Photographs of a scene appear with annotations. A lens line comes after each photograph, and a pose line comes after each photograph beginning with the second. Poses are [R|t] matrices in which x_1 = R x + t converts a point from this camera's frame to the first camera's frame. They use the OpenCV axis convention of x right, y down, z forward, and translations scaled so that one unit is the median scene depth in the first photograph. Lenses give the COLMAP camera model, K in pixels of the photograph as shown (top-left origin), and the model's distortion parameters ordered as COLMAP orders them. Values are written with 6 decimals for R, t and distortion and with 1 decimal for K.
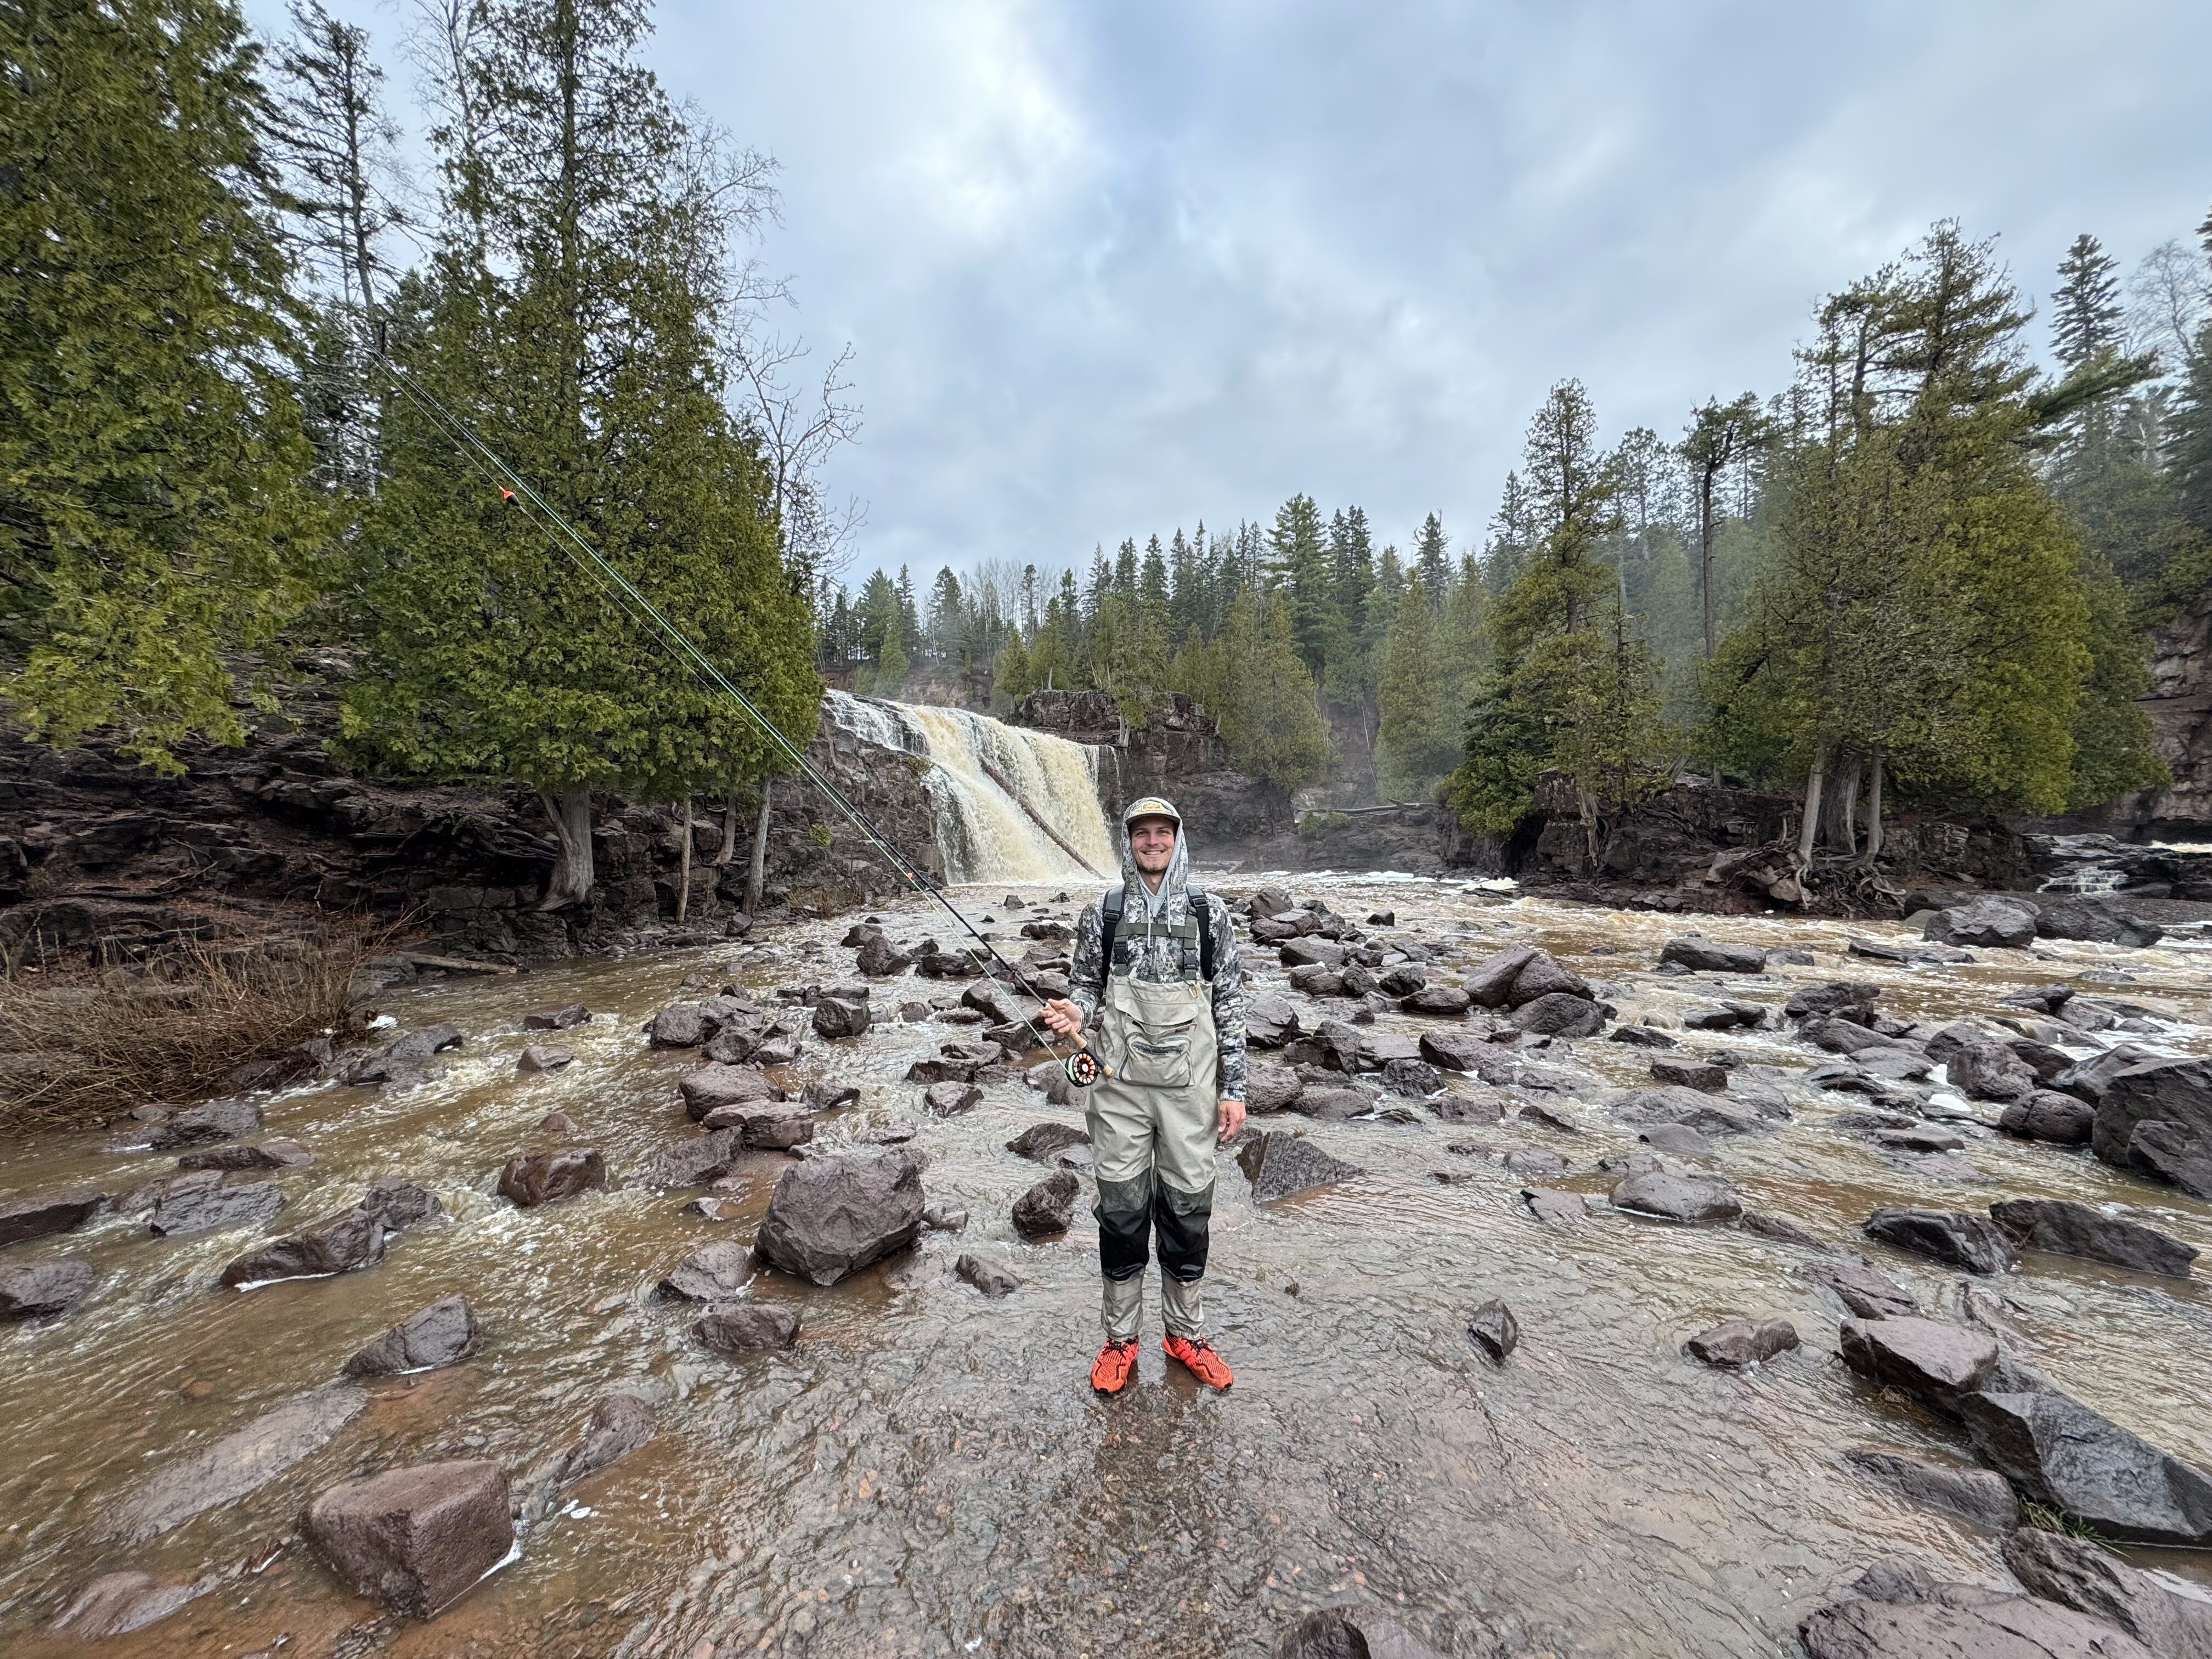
lens RADIAL K [[833.5, 0, 1117.7], [0, 833.5, 839.4], [0, 0, 1]] dist [-0.012651, 0.000056]
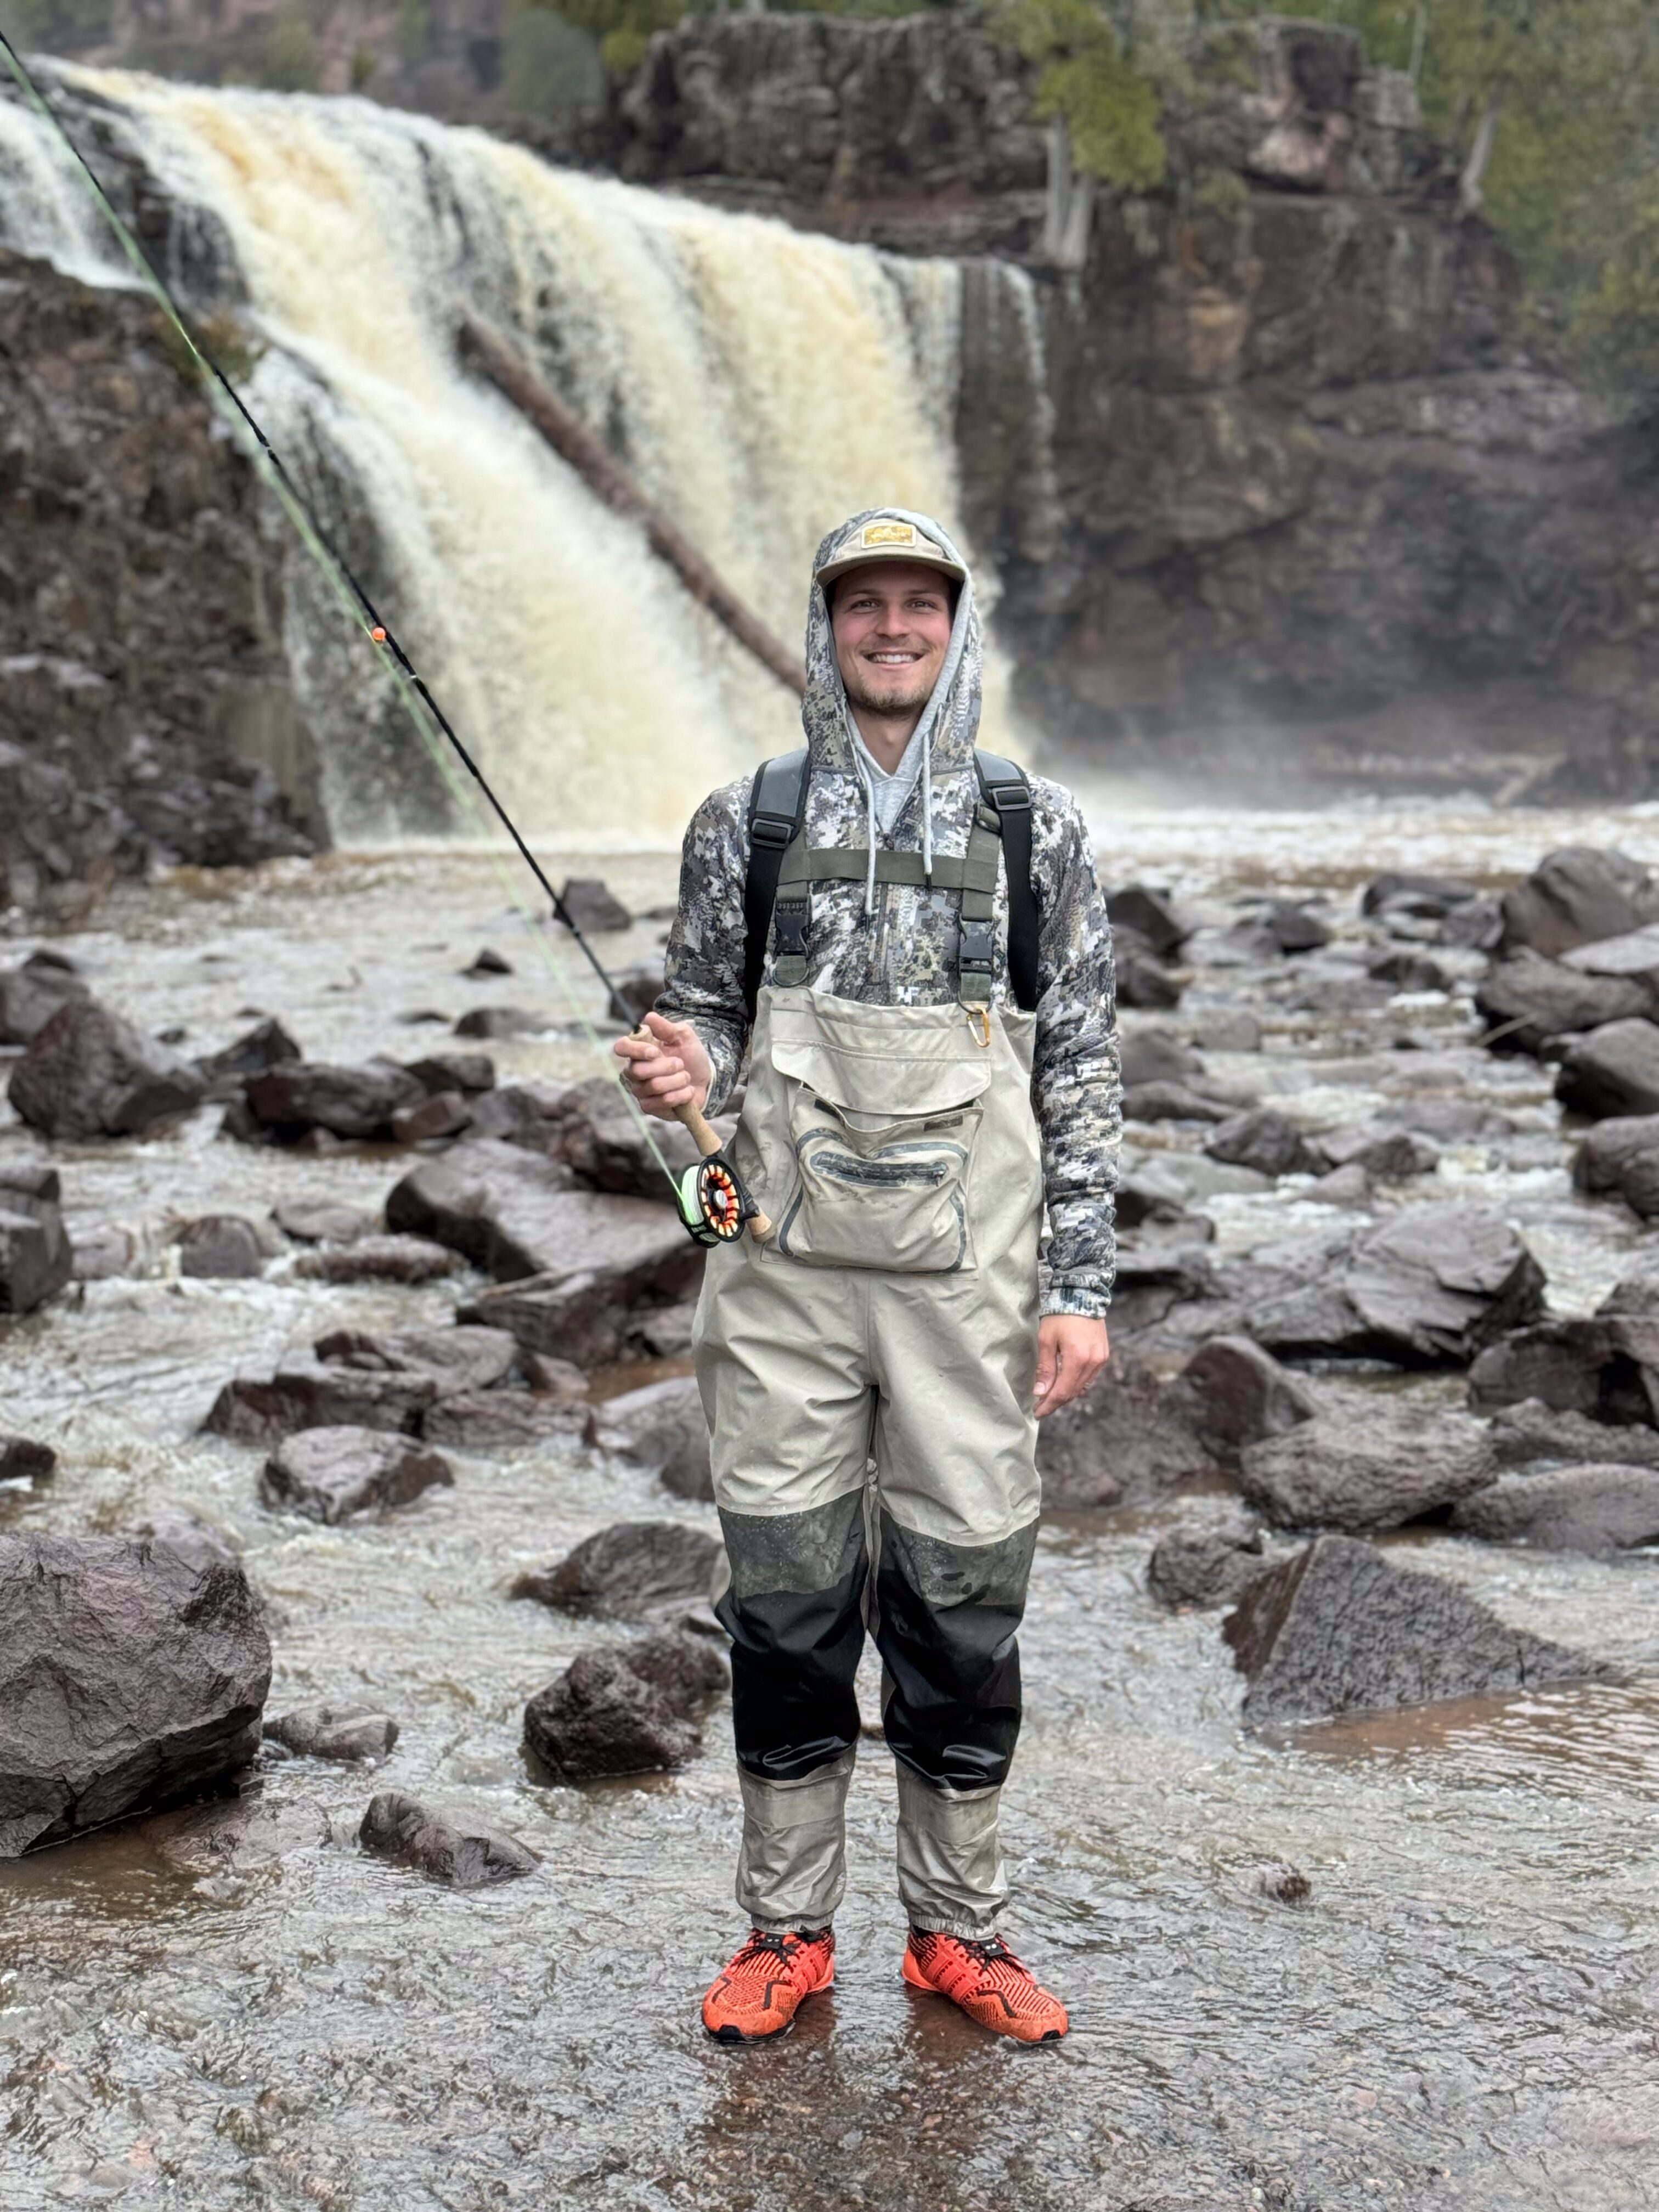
lens RADIAL K [[3817.1, 0, 829.5], [0, 3817.1, 1106.0], [0, 0, 1]] dist [0.184671, -0.064251]
pose [[0.997326, 0.011801, -0.072127, 0.079862], [-0.003788, 0.993898, 0.110242, 0.015108], [0.072988, -0.109674, 0.991284, -0.387380]]
